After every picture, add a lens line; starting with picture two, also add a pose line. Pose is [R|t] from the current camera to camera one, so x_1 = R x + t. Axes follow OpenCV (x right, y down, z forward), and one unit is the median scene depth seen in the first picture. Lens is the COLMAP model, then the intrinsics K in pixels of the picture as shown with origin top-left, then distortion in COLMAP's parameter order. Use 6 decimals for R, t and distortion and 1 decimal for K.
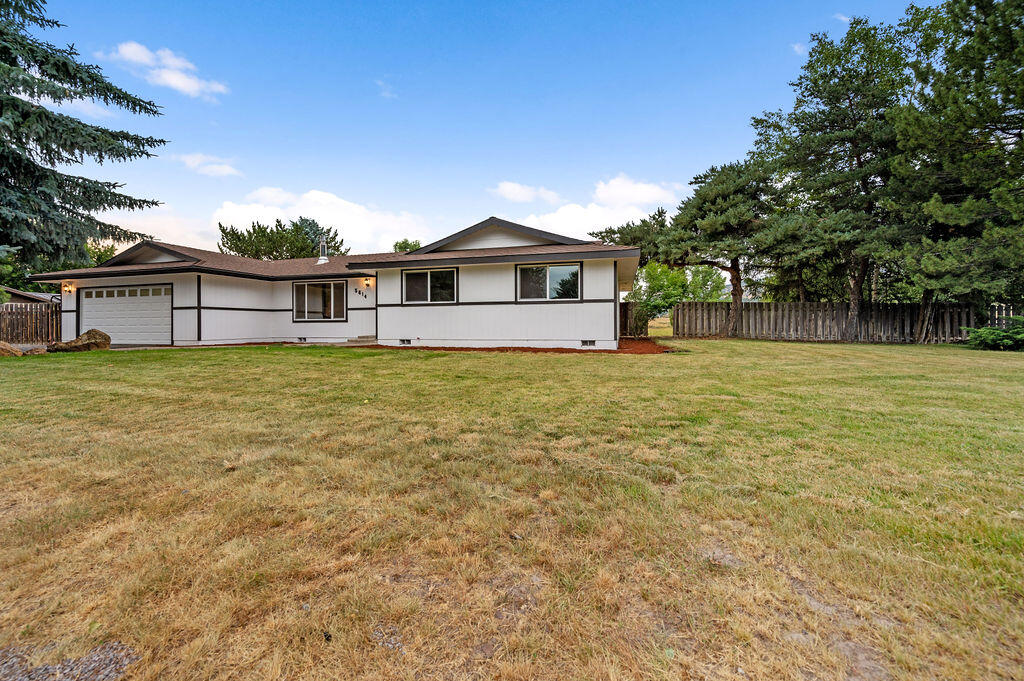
lens RADIAL K [[411.8, 0, 509.6], [0, 411.8, 323.6], [0, 0, 1]] dist [-0.001347, -0.000242]
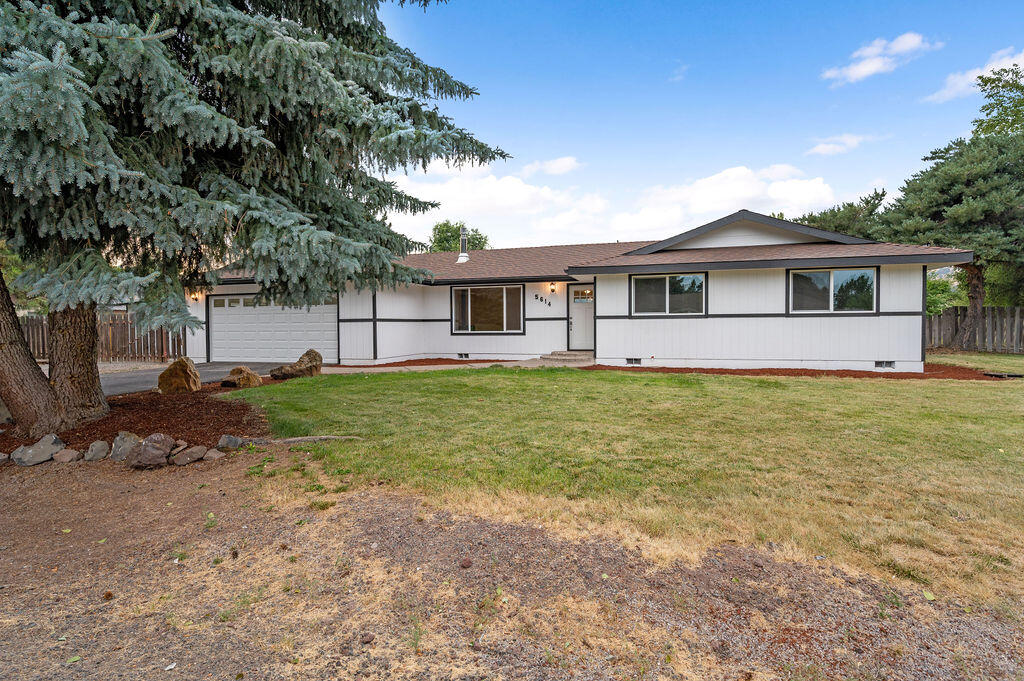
lens RADIAL K [[523.5, 0, 512.0], [0, 523.5, 340.5], [0, 0, 1]] dist [-0.000004, -0.000456]
pose [[0.999751, -0.001873, -0.022218, -0.442184], [0.002609, 0.999446, 0.033174, -0.030920], [0.022144, -0.033224, 0.999203, -0.059551]]
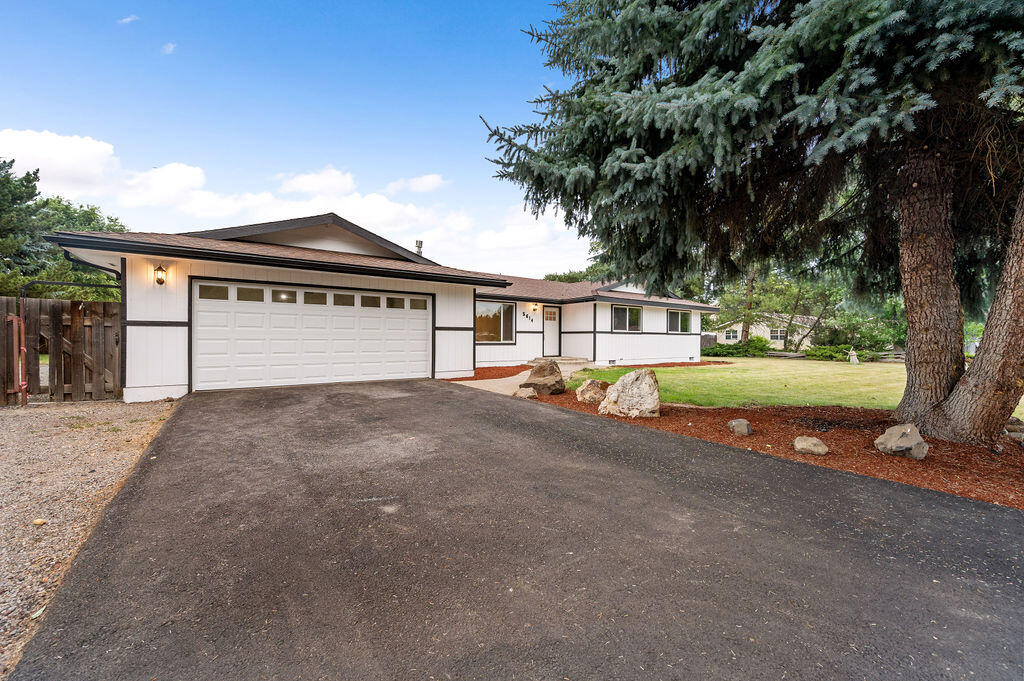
lens RADIAL K [[398.1, 0, 512.0], [0, 398.1, 340.5], [0, 0, 1]] dist [0.000081, 0.000161]
pose [[0.625544, 0.005631, 0.780168, -1.285625], [-0.013870, 0.999896, 0.003904, -0.020020], [-0.780065, -0.013264, 0.625557, 0.449176]]
